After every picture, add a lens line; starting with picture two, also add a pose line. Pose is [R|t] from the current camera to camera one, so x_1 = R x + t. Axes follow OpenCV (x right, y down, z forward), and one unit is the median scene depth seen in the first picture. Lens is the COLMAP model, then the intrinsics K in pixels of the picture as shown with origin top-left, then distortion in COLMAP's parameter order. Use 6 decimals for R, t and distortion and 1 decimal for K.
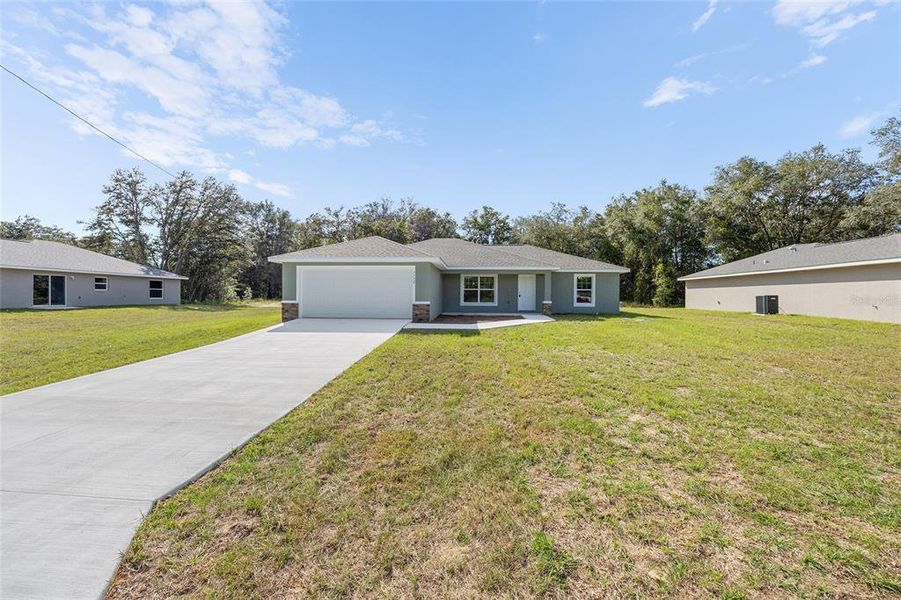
lens RADIAL K [[359.5, 0, 446.7], [0, 359.5, 303.0], [0, 0, 1]] dist [-0.001363, 0.000522]
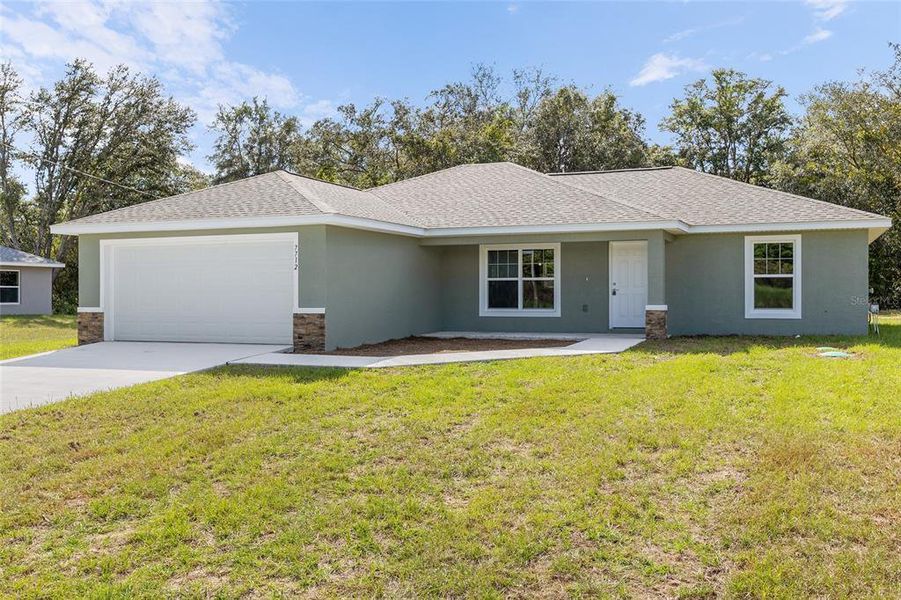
lens RADIAL K [[847.3, 0, 450.5], [0, 847.3, 303.0], [0, 0, 1]] dist [-0.005451, 0.000000]
pose [[0.951485, -0.007664, -0.307601, 0.324168], [0.005267, 0.999949, -0.008621, -0.000046], [0.307651, 0.006582, 0.951476, -0.000256]]
